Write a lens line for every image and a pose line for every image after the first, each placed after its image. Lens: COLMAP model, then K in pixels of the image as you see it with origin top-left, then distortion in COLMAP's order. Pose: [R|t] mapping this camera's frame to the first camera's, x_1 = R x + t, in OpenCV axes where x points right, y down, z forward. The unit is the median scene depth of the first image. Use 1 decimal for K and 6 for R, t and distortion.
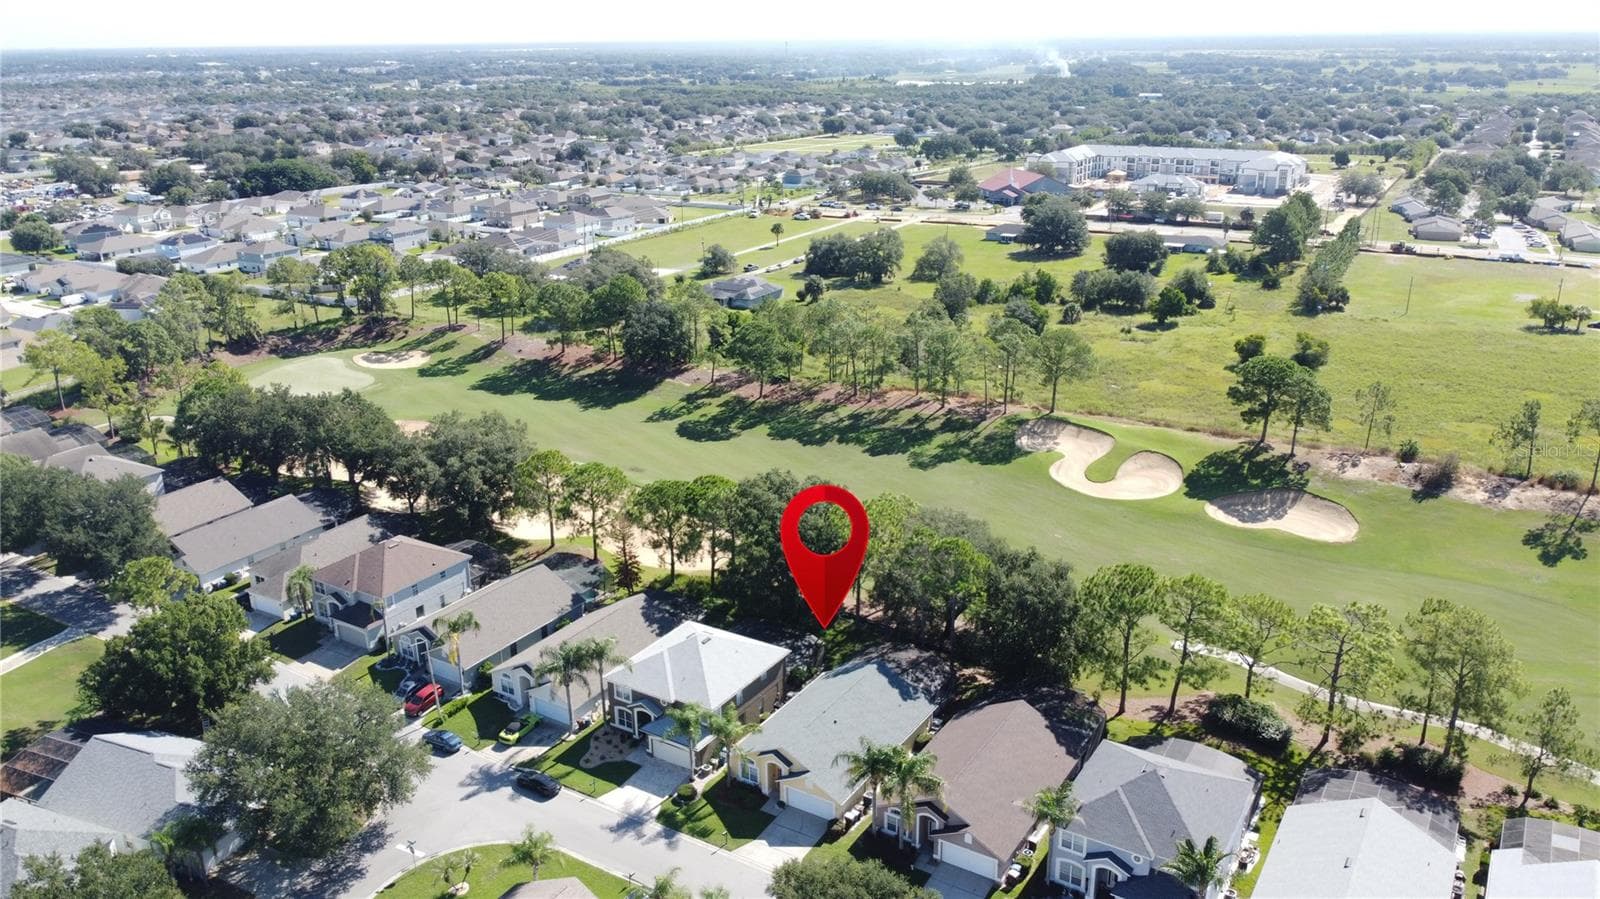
lens RADIAL K [[1205.6, 0, 800.0], [0, 1205.6, 449.5], [0, 0, 1]] dist [0.002206, -0.011176]
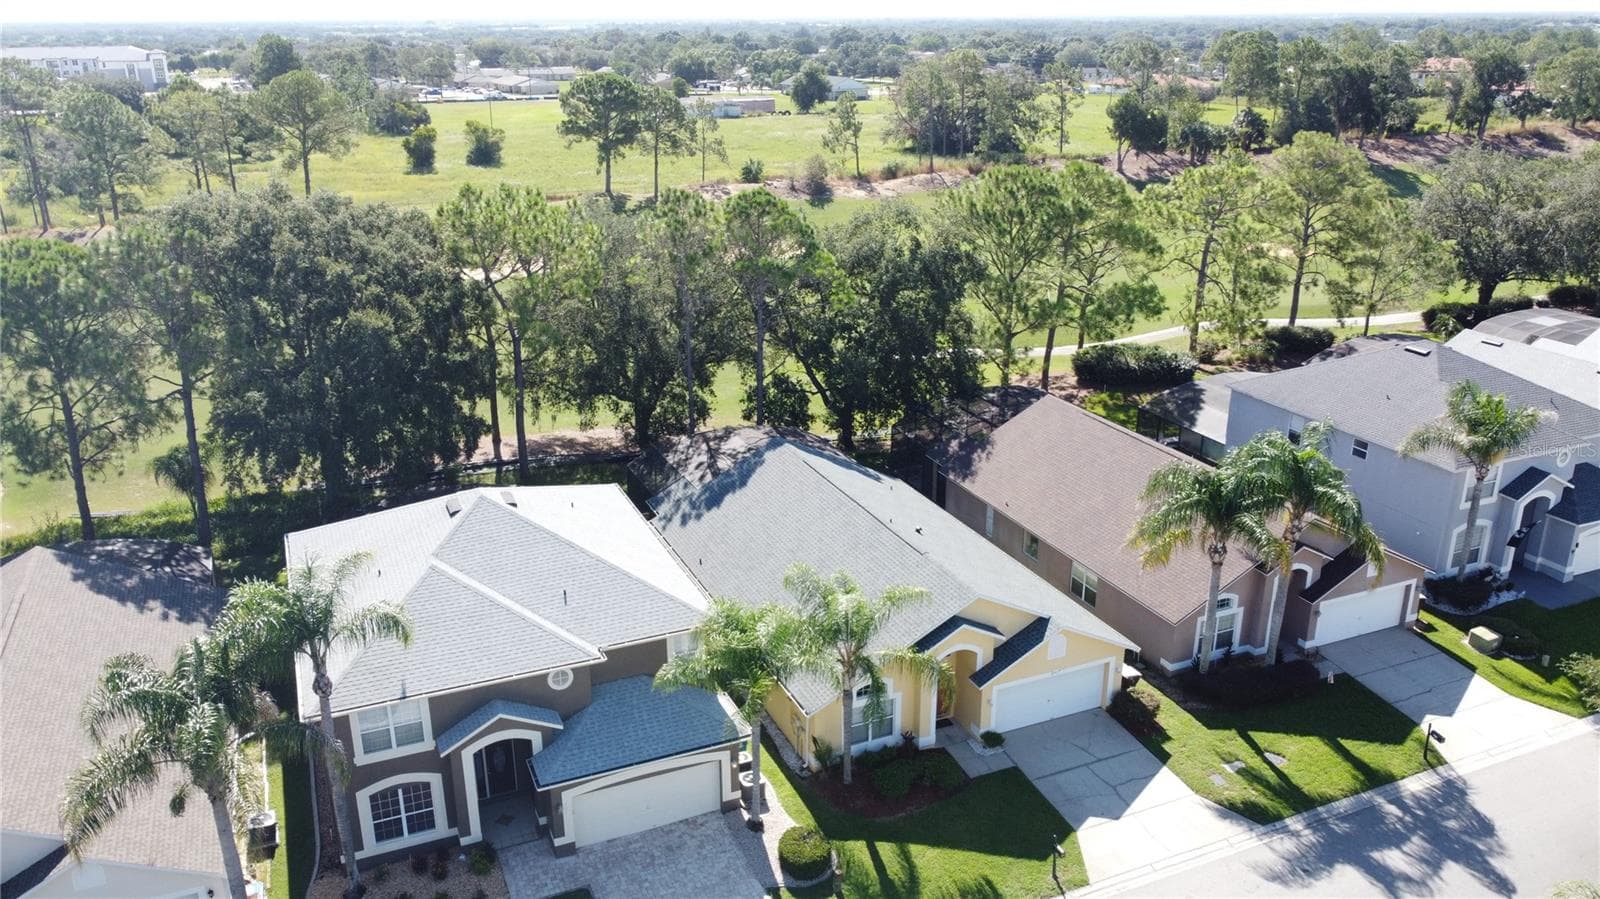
lens RADIAL K [[1210.0, 0, 800.0], [0, 1210.0, 449.5], [0, 0, 1]] dist [0.000322, -0.005840]
pose [[0.565071, -0.271026, 0.779256, -0.266298], [0.266277, 0.953870, 0.138668, 0.103979], [-0.780891, 0.129141, 0.611172, 0.629126]]
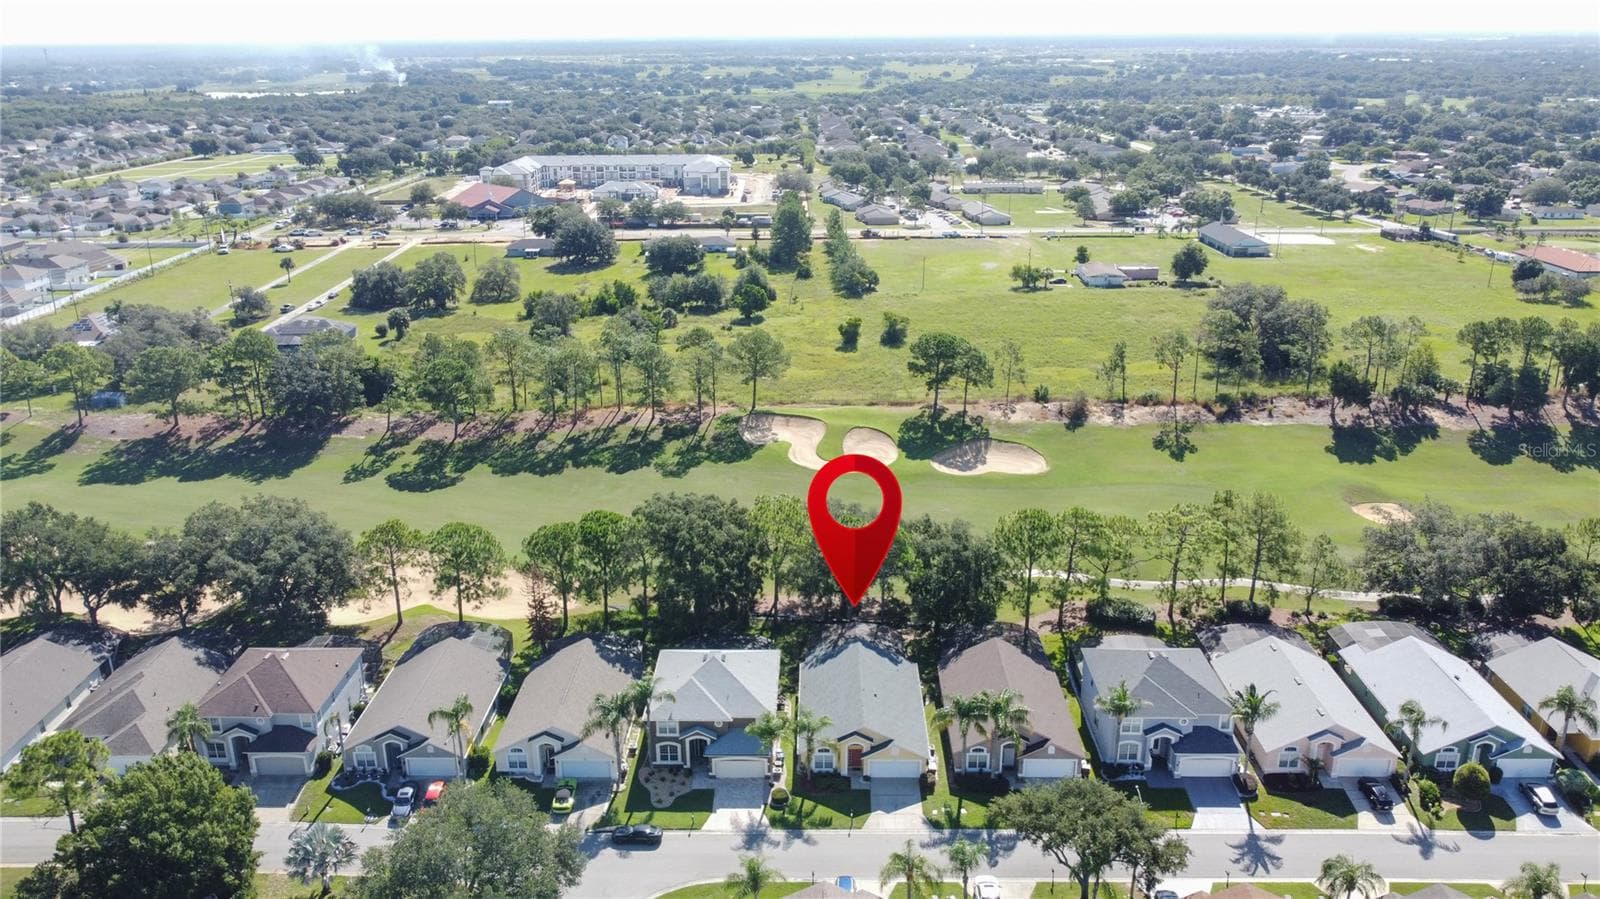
lens RADIAL K [[1205.6, 0, 800.0], [0, 1205.6, 449.5], [0, 0, 1]] dist [0.002206, -0.011176]
pose [[0.856787, -0.162616, 0.489359, -0.442048], [0.164585, 0.985578, 0.039350, -0.043590], [-0.488700, 0.046827, 0.871194, 0.044993]]
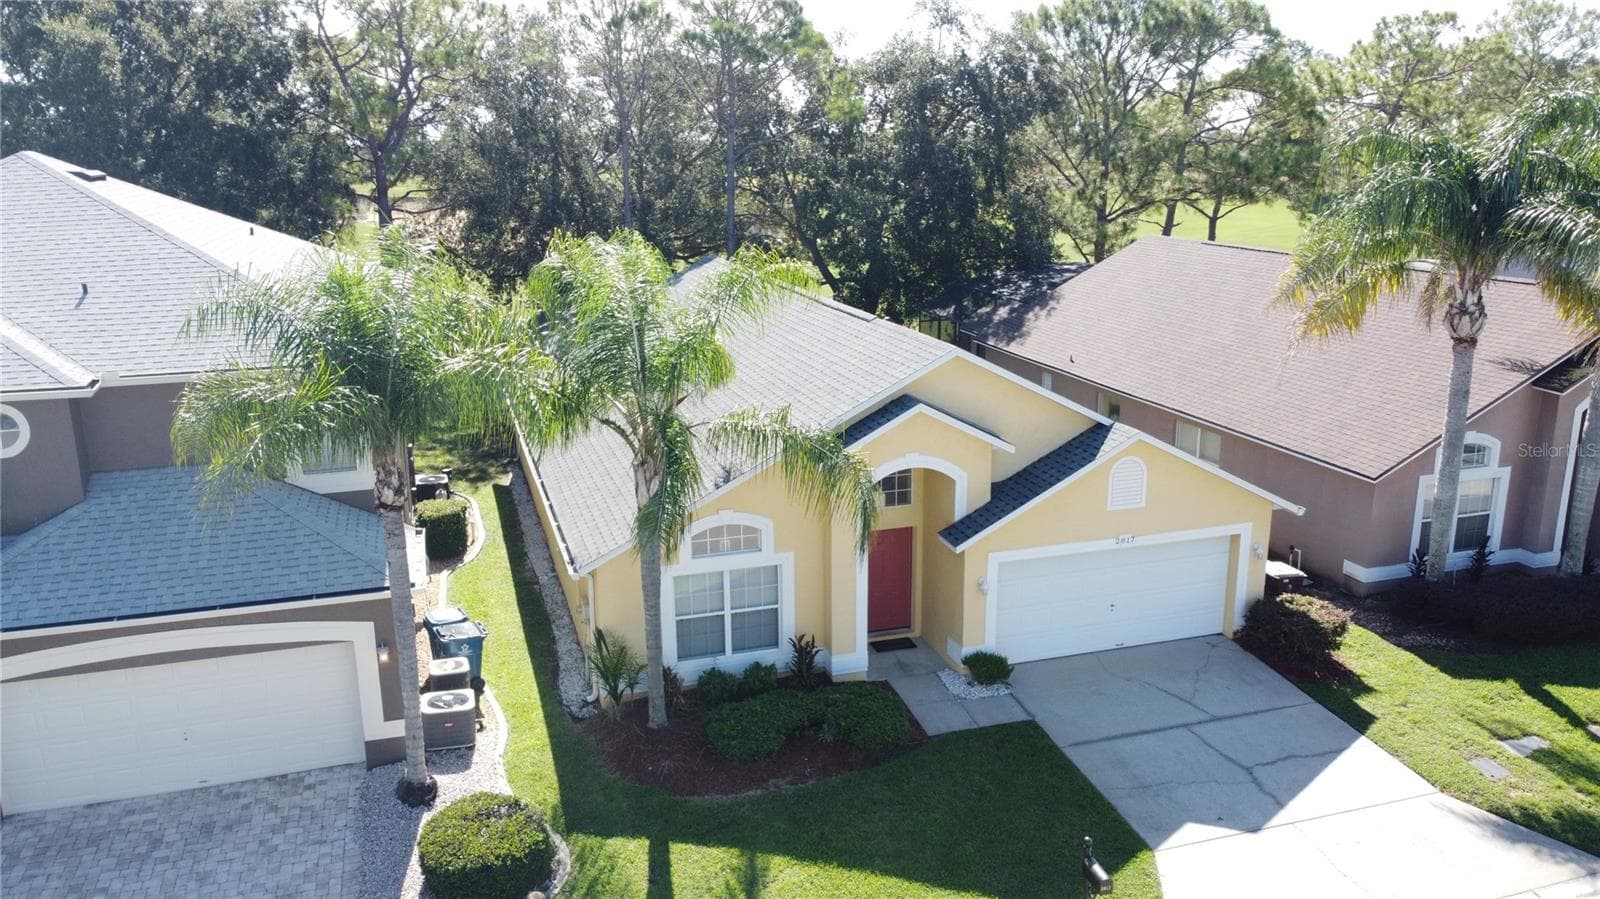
lens RADIAL K [[1202.3, 0, 802.3], [0, 1202.3, 454.4], [0, 0, 1]] dist [0.000067, -0.004759]
pose [[0.655809, -0.181449, 0.732797, -0.133562], [0.250086, 0.968093, 0.015900, 0.198996], [-0.712300, 0.172835, 0.680262, 0.701712]]
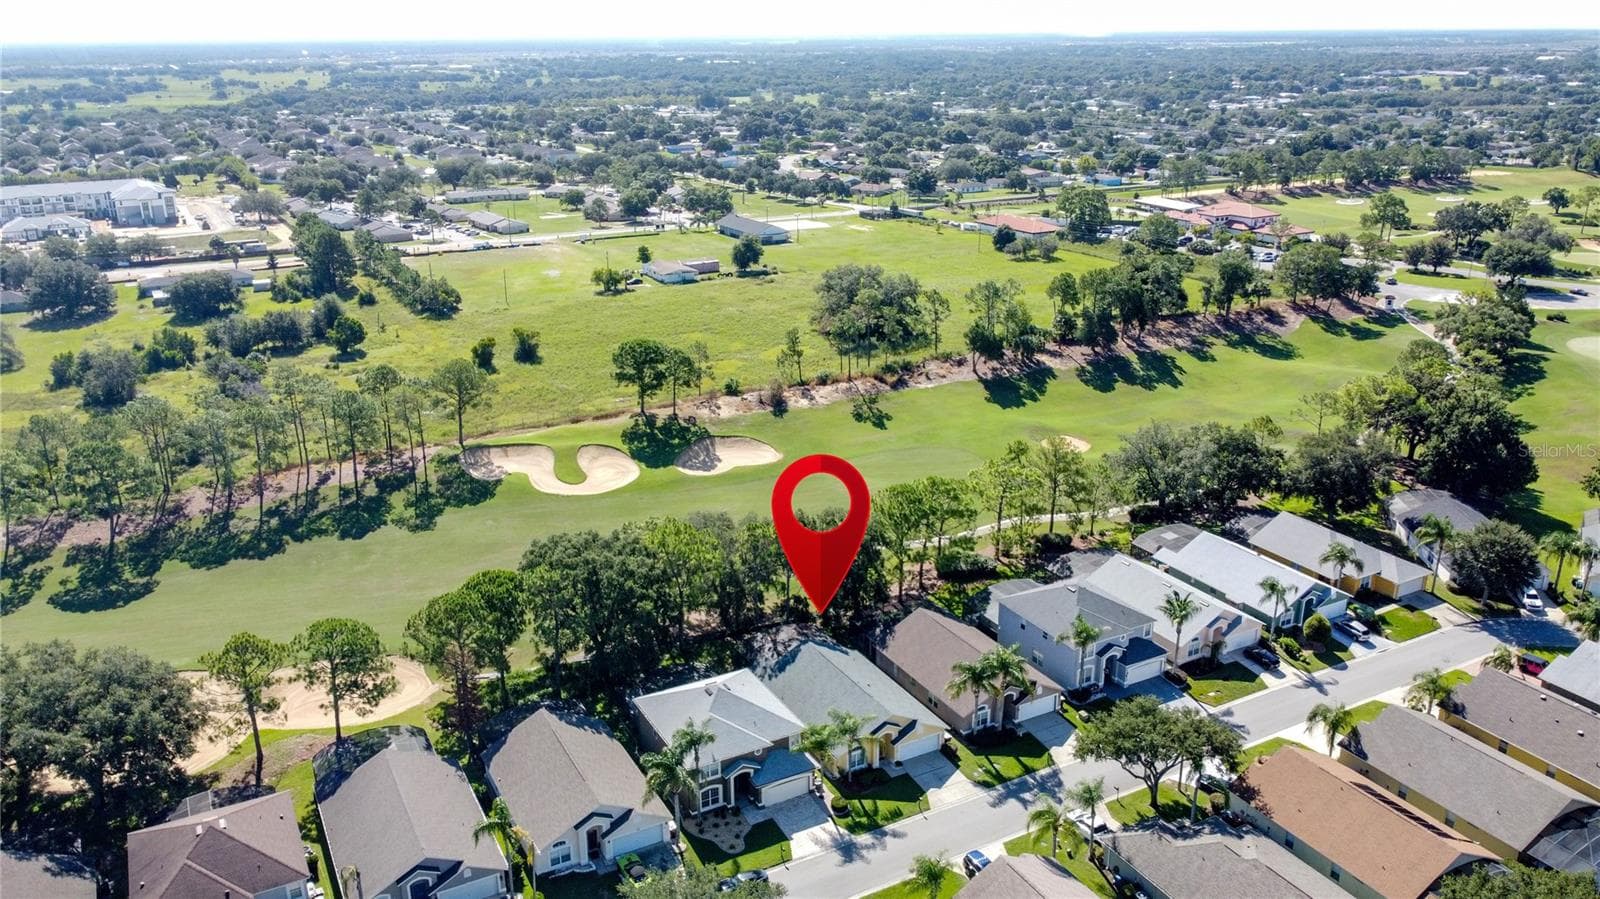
lens RADIAL K [[1202.3, 0, 802.3], [0, 1202.3, 454.4], [0, 0, 1]] dist [0.000067, -0.004759]
pose [[0.492673, -0.278619, 0.824406, -0.718234], [0.283073, 0.947148, 0.150934, -0.138463], [-0.822887, 0.159005, 0.545504, 0.328949]]
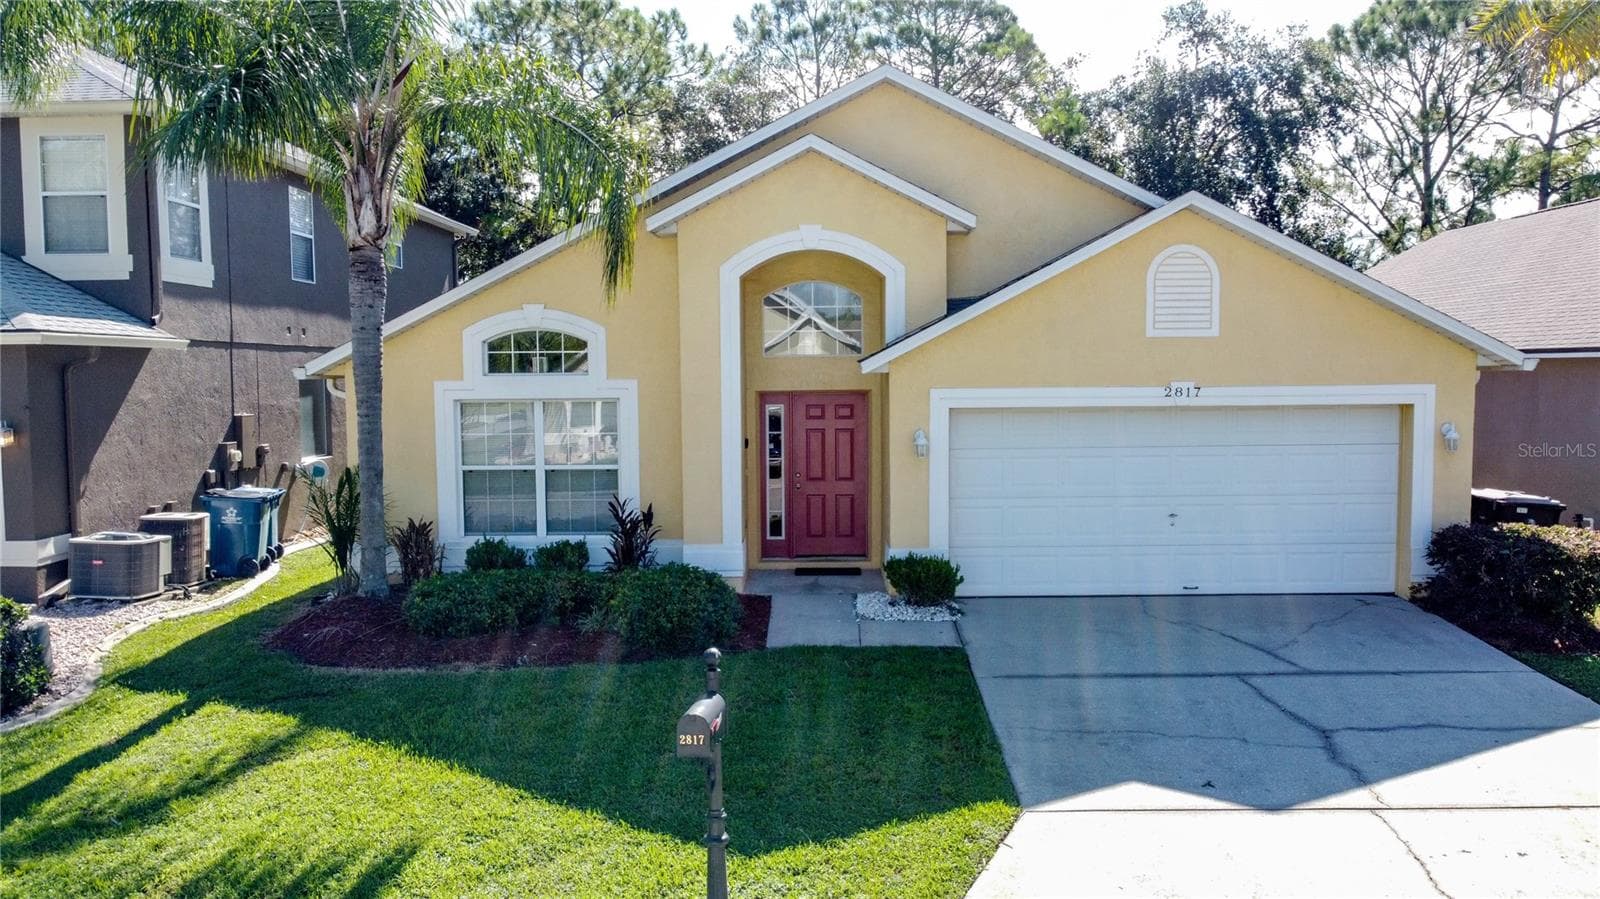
lens RADIAL K [[1205.6, 0, 800.0], [0, 1205.6, 449.5], [0, 0, 1]] dist [0.002206, -0.011176]
pose [[0.856711, -0.027139, 0.515082, -0.067190], [0.166289, 0.959827, -0.226010, 0.242989], [-0.488256, 0.279277, 0.826807, 0.718662]]
